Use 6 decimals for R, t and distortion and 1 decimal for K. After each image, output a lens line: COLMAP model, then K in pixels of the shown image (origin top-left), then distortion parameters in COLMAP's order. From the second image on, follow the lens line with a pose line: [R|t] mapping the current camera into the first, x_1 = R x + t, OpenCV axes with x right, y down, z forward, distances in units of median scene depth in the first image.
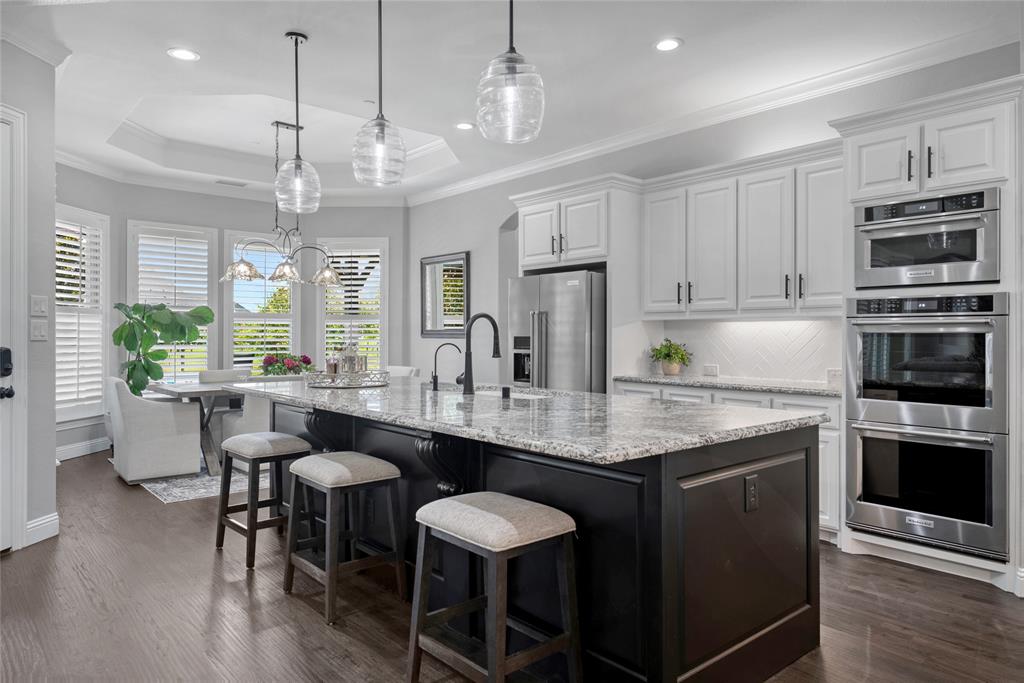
lens RADIAL K [[673.3, 0, 505.8], [0, 673.3, 332.7], [0, 0, 1]] dist [0.012328, -0.000843]
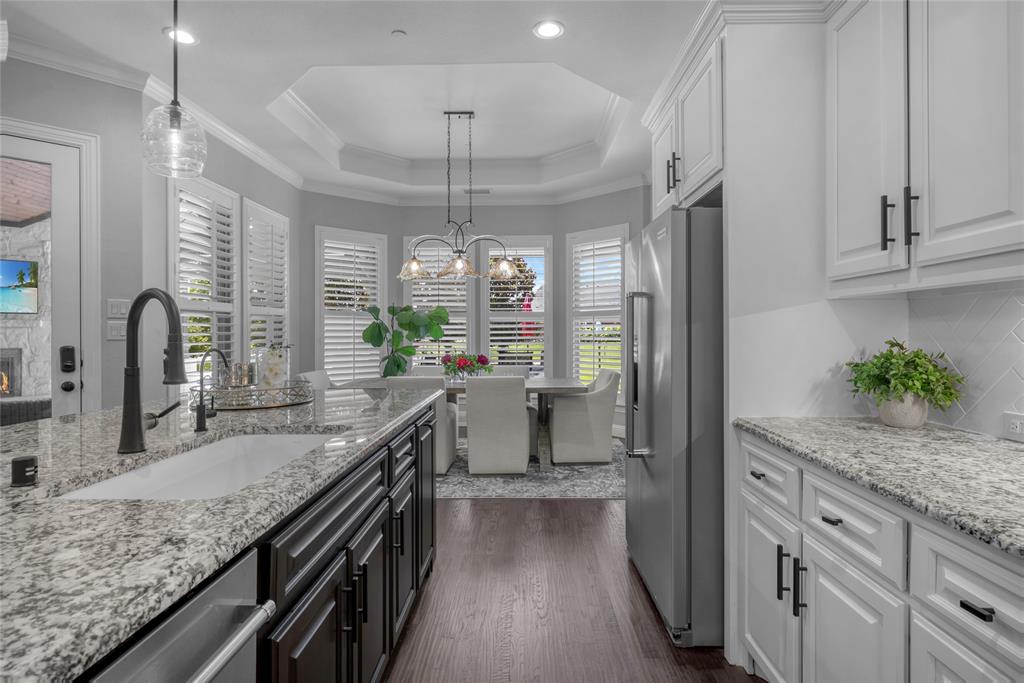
lens RADIAL K [[528.9, 0, 515.6], [0, 528.9, 331.5], [0, 0, 1]] dist [-0.000894, 0.000115]
pose [[0.753691, -0.005945, -0.657202, 0.274949], [0.008557, 0.999963, 0.000768, 0.001511], [0.657173, -0.006202, 0.753714, 0.585250]]
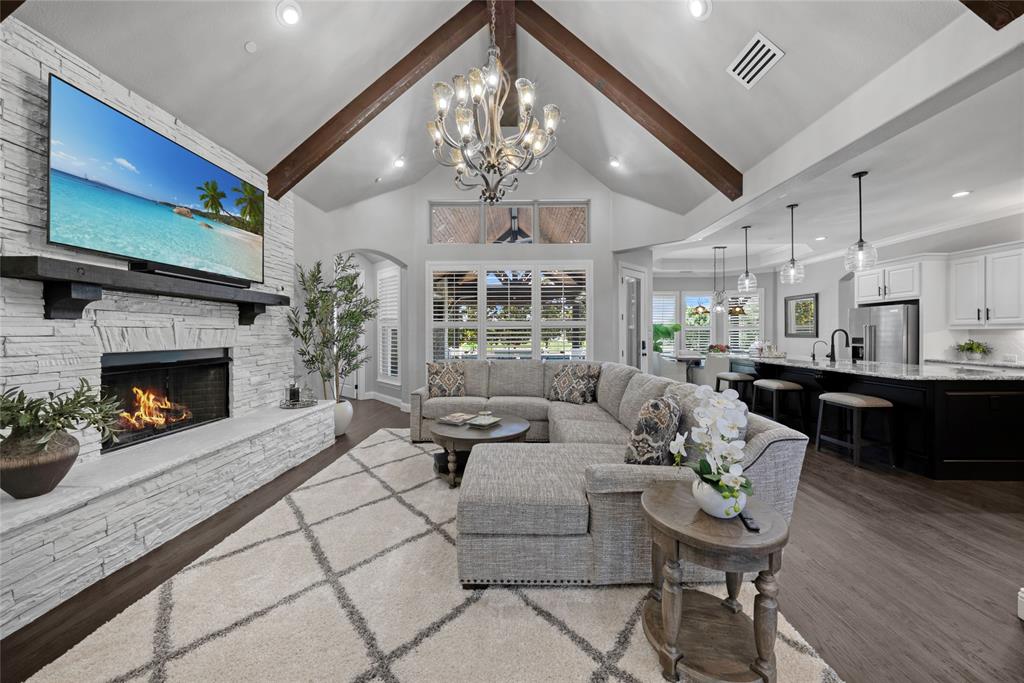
lens RADIAL K [[354.4, 0, 515.3], [0, 354.4, 333.1], [0, 0, 1]] dist [-0.002411, -0.000038]
pose [[0.748639, -0.001508, -0.662976, -0.043092], [0.002690, 0.999996, 0.000764, -0.012012], [0.662972, -0.002355, 0.748640, -0.495864]]
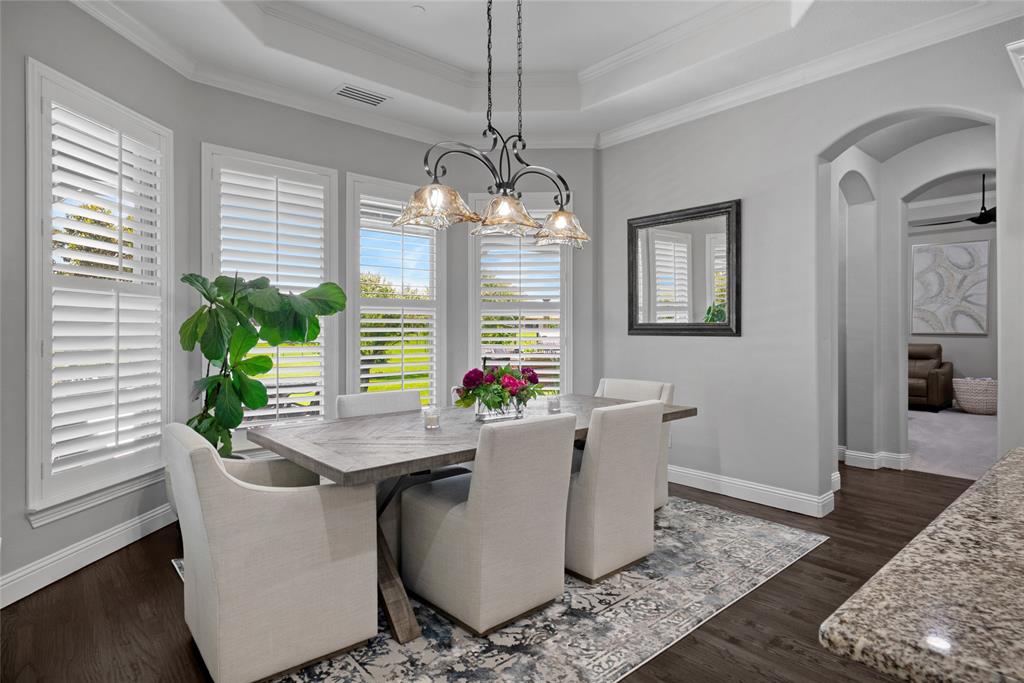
lens RADIAL K [[546.5, 0, 509.6], [0, 546.5, 334.5], [0, 0, 1]] dist [0.007880, 0.001170]
pose [[0.999801, -0.000496, 0.019929, -0.399655], [0.000267, 0.999934, 0.011477, 0.001254], [-0.019934, -0.011469, 0.999736, 0.681615]]
